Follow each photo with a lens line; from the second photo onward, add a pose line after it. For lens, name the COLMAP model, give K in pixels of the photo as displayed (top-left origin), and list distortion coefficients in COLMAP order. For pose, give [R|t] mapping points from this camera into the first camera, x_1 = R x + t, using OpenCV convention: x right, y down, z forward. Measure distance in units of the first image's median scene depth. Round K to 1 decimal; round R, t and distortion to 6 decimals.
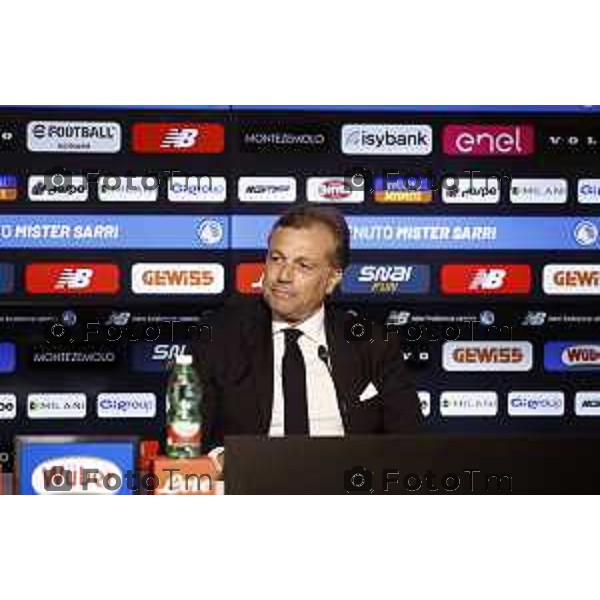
lens RADIAL K [[3536.5, 0, 299.0], [0, 3536.5, 299.2], [0, 0, 1]] dist [0.516729, 0.000000]
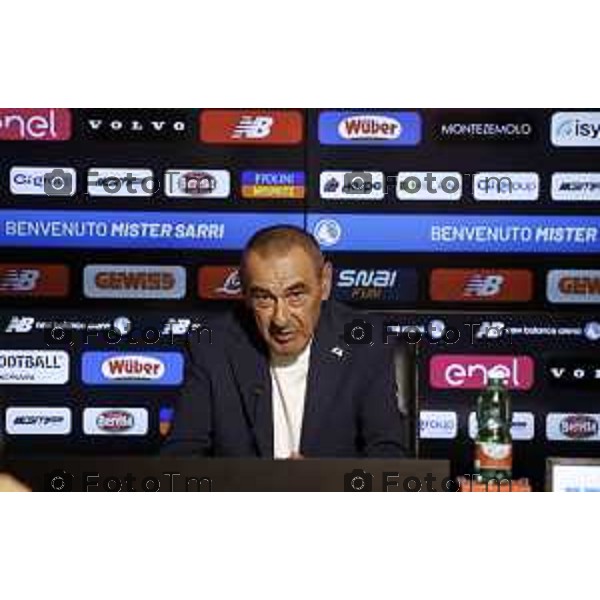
lens RADIAL K [[3871.2, 0, 275.9], [0, 3871.2, 321.8], [0, 0, 1]] dist [1.341163, 0.000000]
pose [[0.987545, 0.011547, -0.156915, 0.155535], [-0.011039, 0.999931, 0.004111, 0.000006], [0.156952, -0.002327, 0.987604, 0.025898]]
